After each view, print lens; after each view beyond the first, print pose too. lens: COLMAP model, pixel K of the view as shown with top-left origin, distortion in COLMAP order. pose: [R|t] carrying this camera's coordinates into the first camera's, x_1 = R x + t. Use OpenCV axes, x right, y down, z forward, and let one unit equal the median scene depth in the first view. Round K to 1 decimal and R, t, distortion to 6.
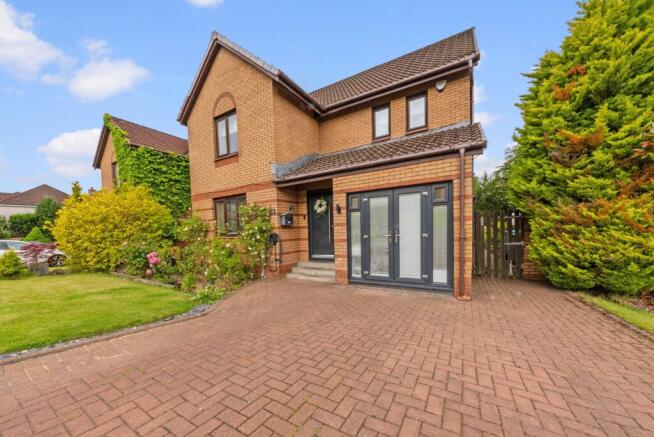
lens RADIAL K [[230.4, 0, 326.5], [0, 230.4, 265.5], [0, 0, 1]] dist [0.000370, 0.000051]
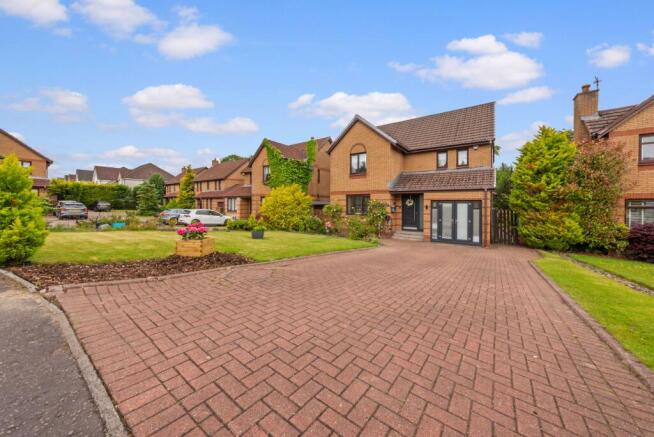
lens RADIAL K [[226.7, 0, 327.0], [0, 226.7, 218.5], [0, 0, 1]] dist [-0.000938, -0.000027]
pose [[0.993130, 0.048486, -0.106497, -0.668619], [-0.057618, 0.994764, -0.084413, 0.102559], [0.101846, 0.089969, 0.990723, -1.252337]]
